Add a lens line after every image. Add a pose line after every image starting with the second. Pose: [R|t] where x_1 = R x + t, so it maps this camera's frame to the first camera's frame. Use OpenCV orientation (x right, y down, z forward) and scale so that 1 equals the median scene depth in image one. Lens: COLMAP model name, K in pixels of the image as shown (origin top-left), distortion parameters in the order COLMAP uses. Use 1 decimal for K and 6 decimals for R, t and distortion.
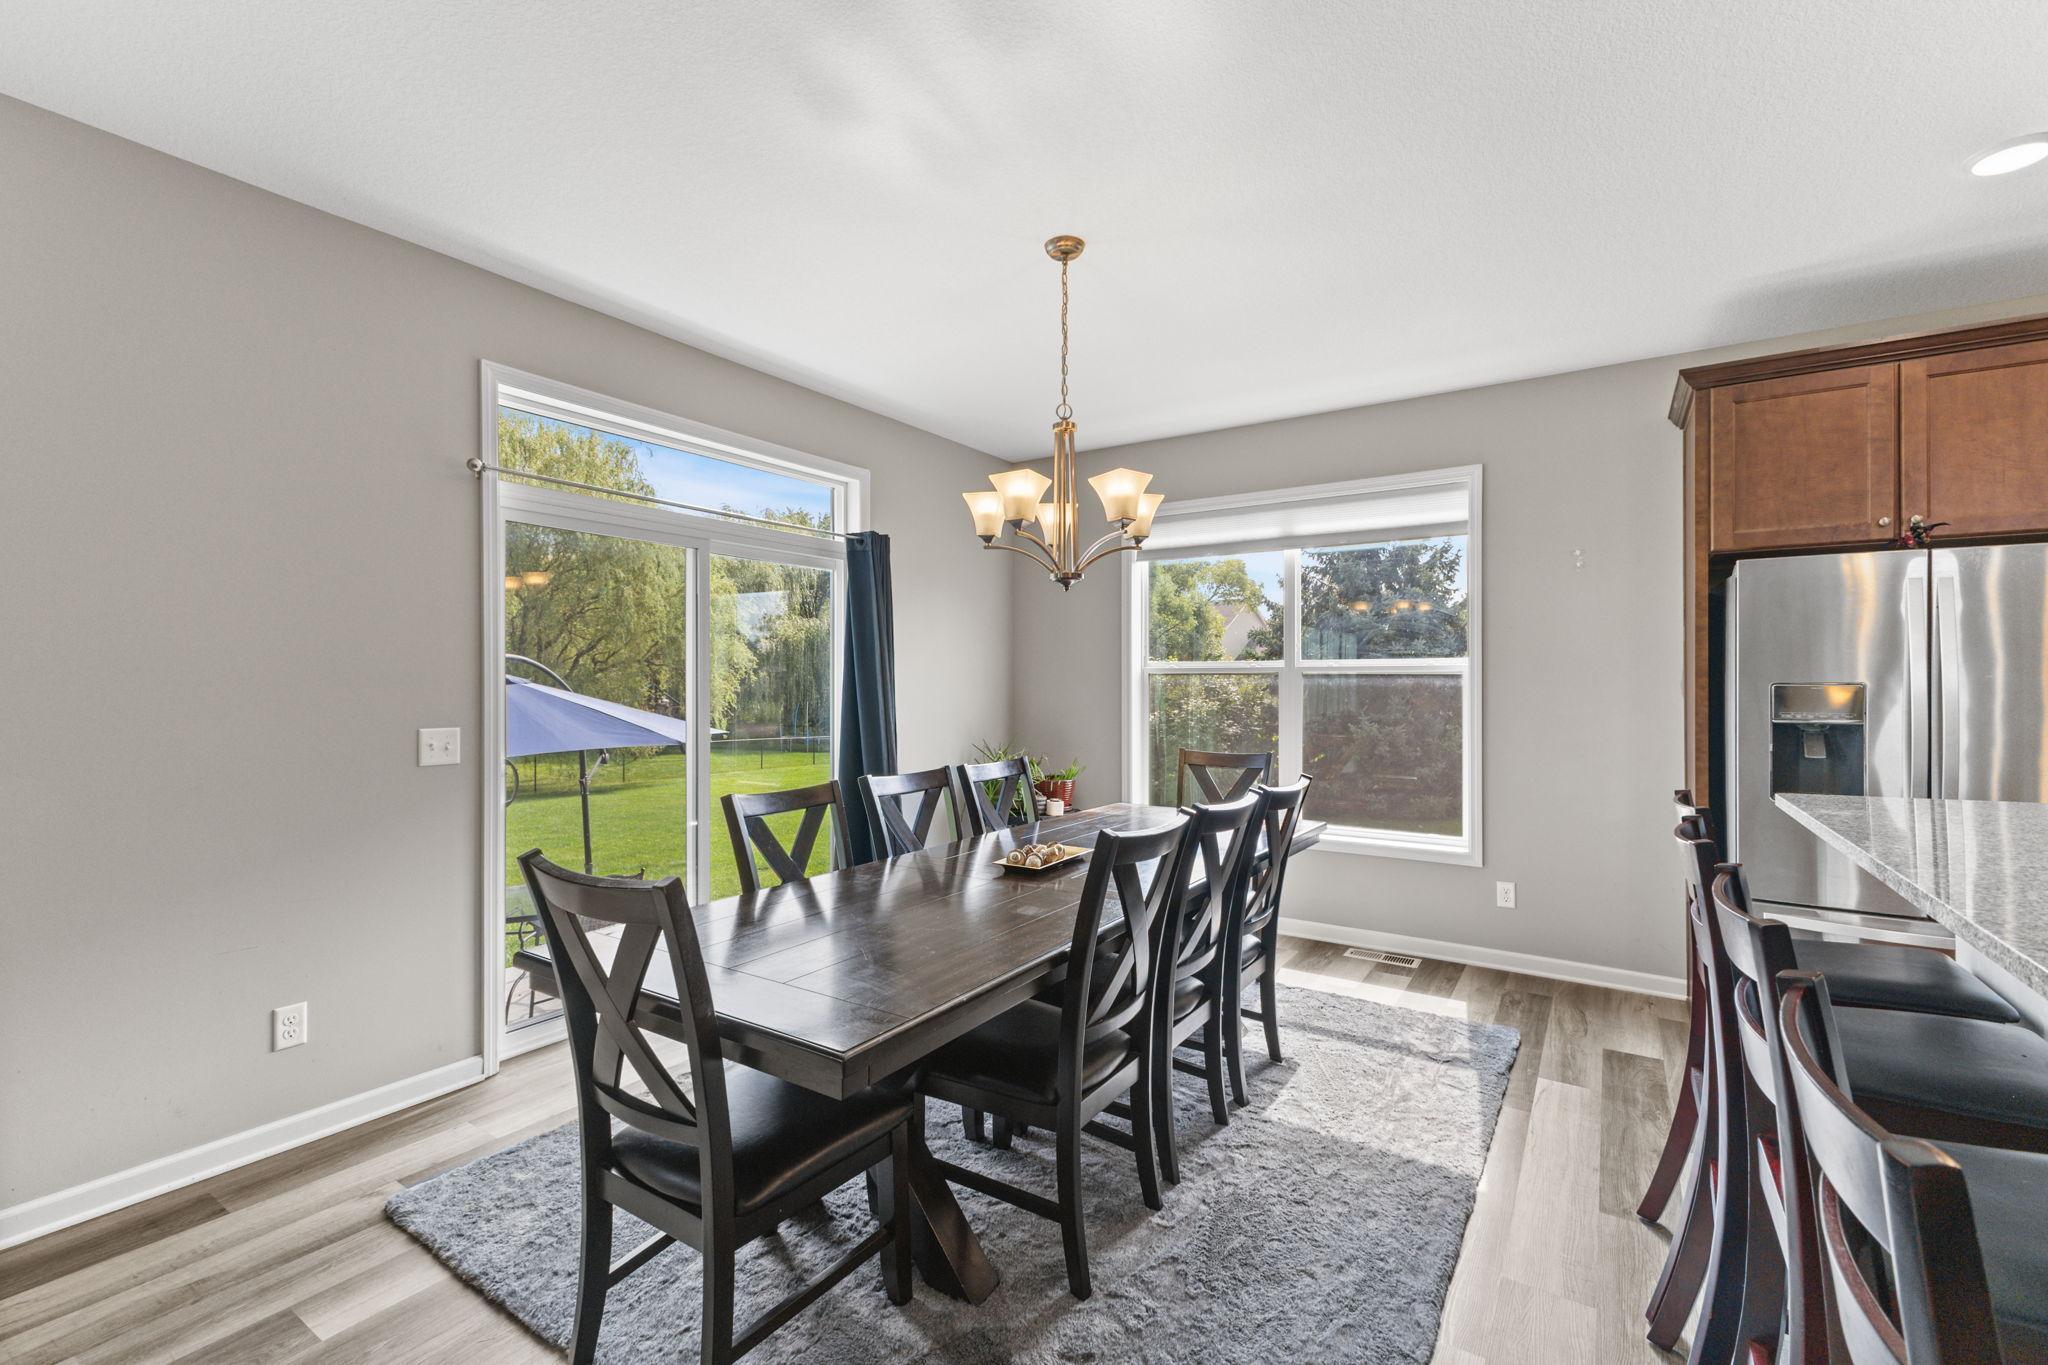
lens RADIAL K [[886.5, 0, 1023.5], [0, 886.5, 676.0], [0, 0, 1]] dist [0.007759, -0.000551]
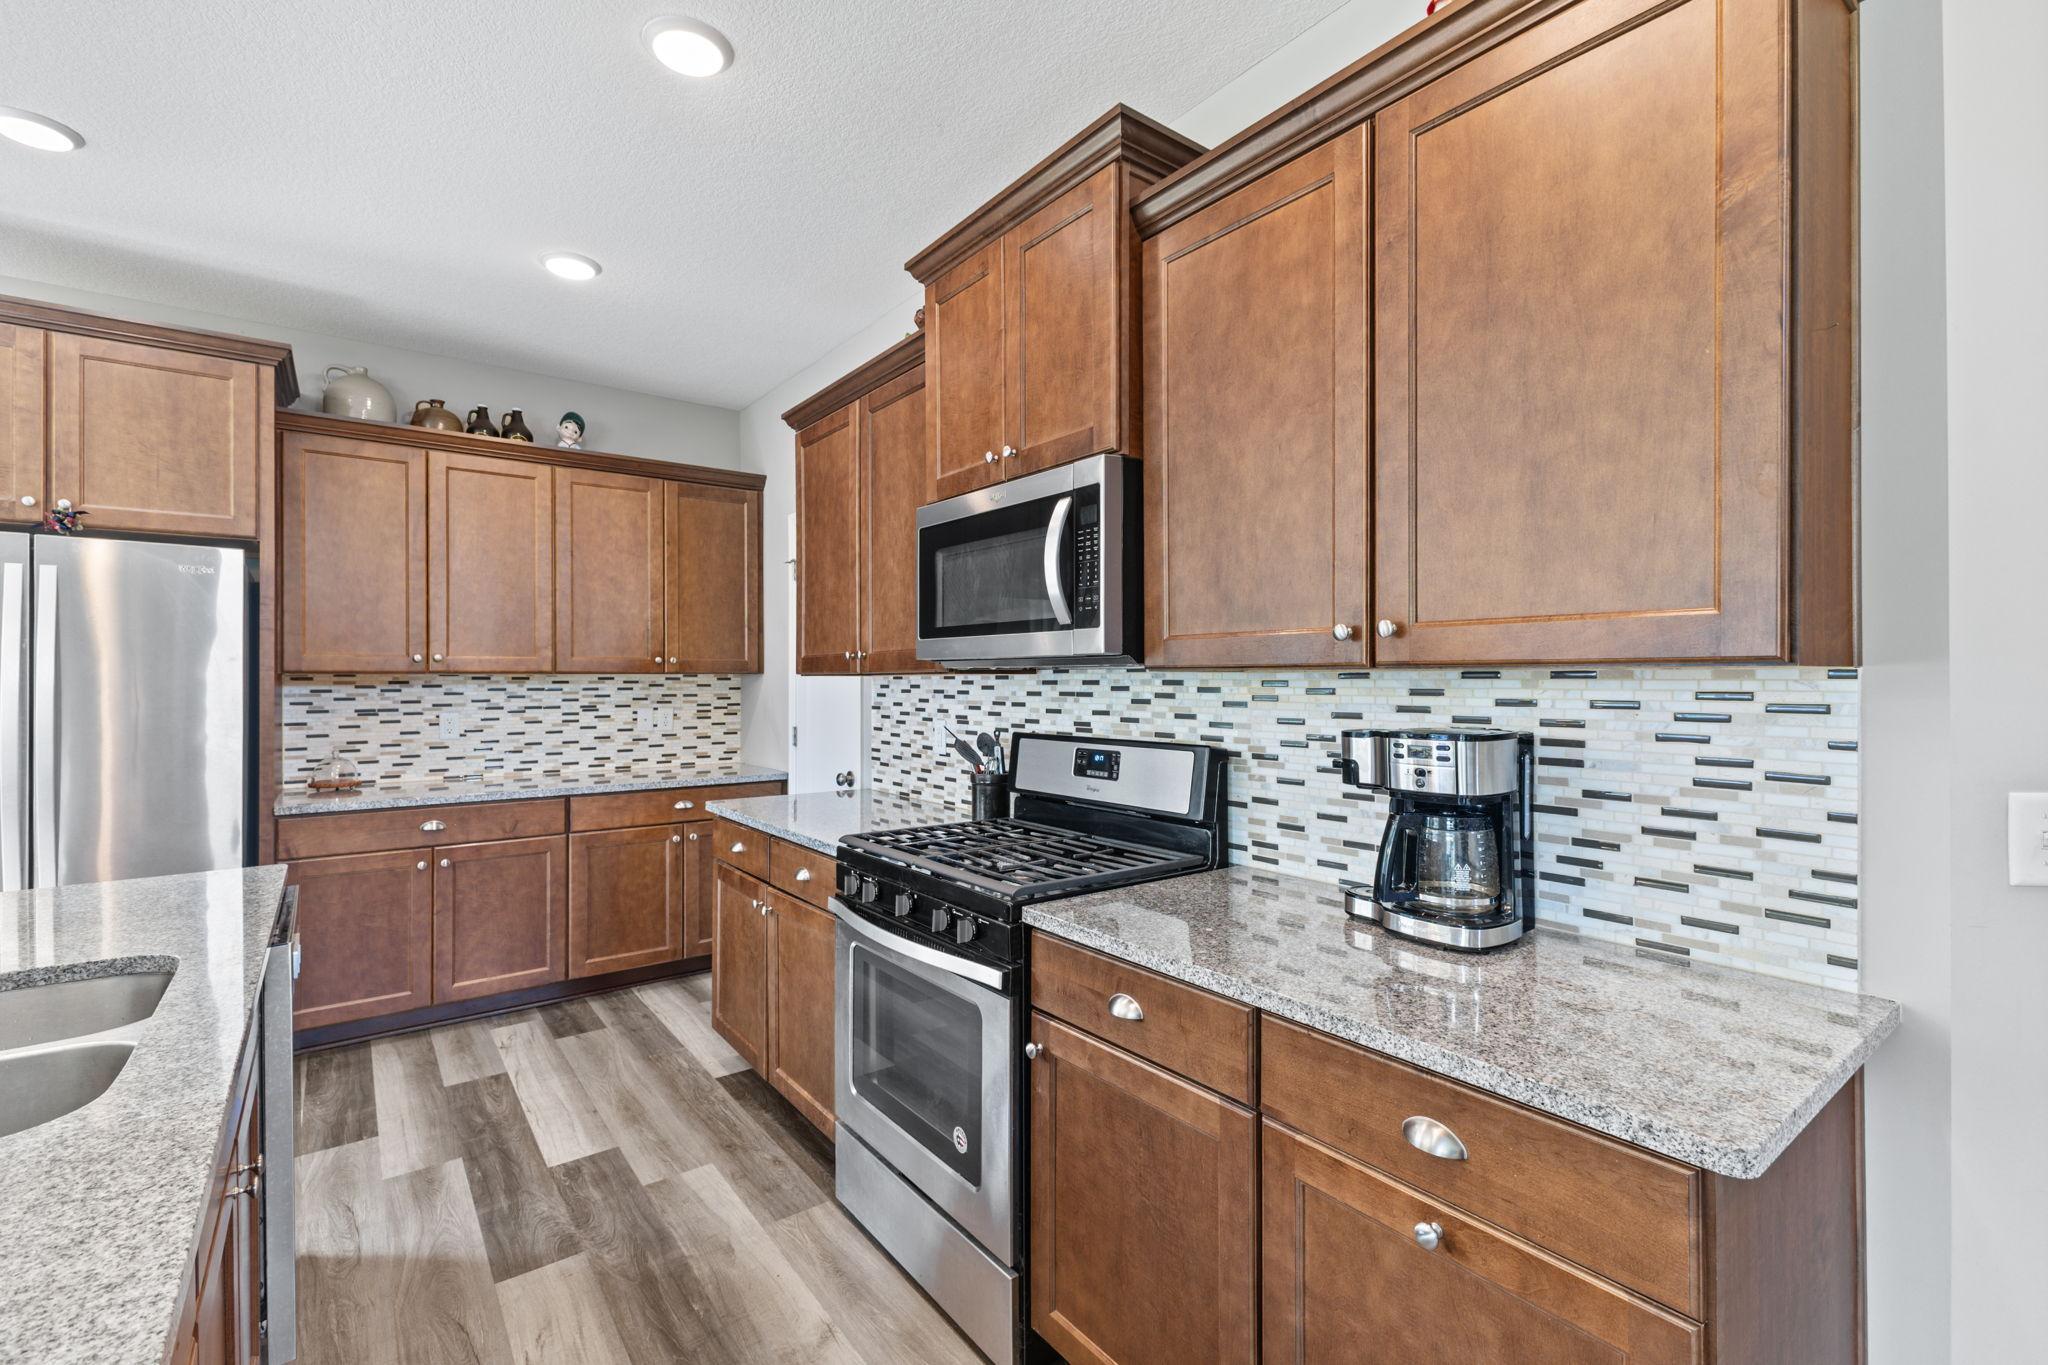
lens RADIAL K [[895.5, 0, 1024.3], [0, 895.5, 676.2], [0, 0, 1]] dist [0.007590, -0.000583]
pose [[0.330478, 0.000616, 0.943814, 0.433425], [-0.007725, 0.999968, 0.002053, -0.004360], [-0.943782, -0.007969, 0.330472, -0.265002]]
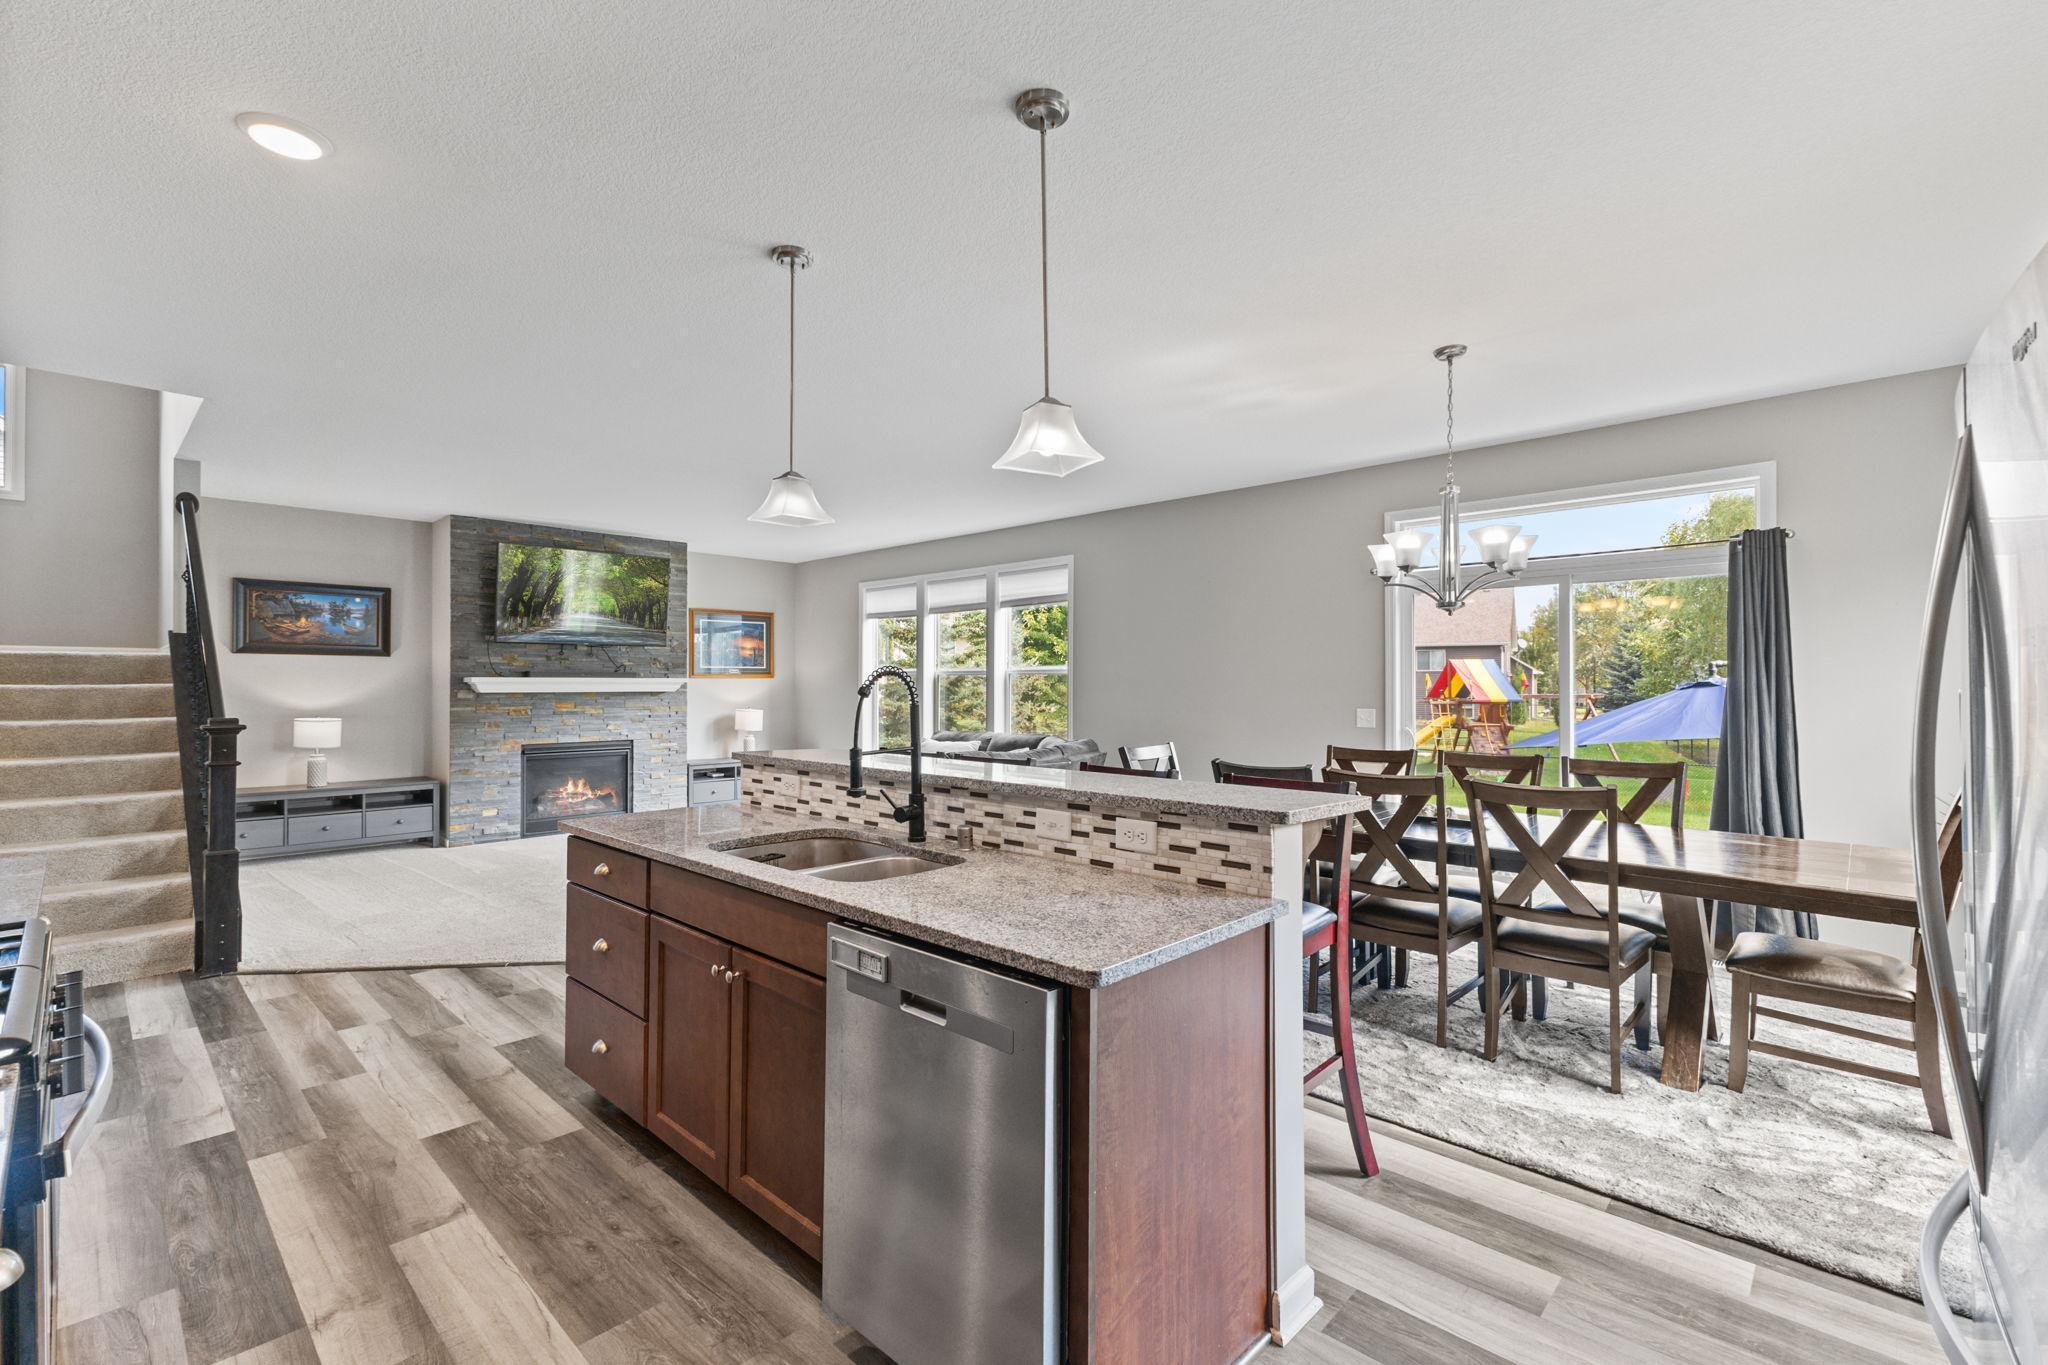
lens RADIAL K [[888.8, 0, 1024.0], [0, 888.8, 682.5], [0, 0, 1]] dist [0.005124, 0.000080]
pose [[-0.168231, -0.003883, -0.985740, 1.392370], [0.007997, 0.999954, -0.005304, 0.004120], [0.985715, -0.008775, -0.168192, 0.584578]]
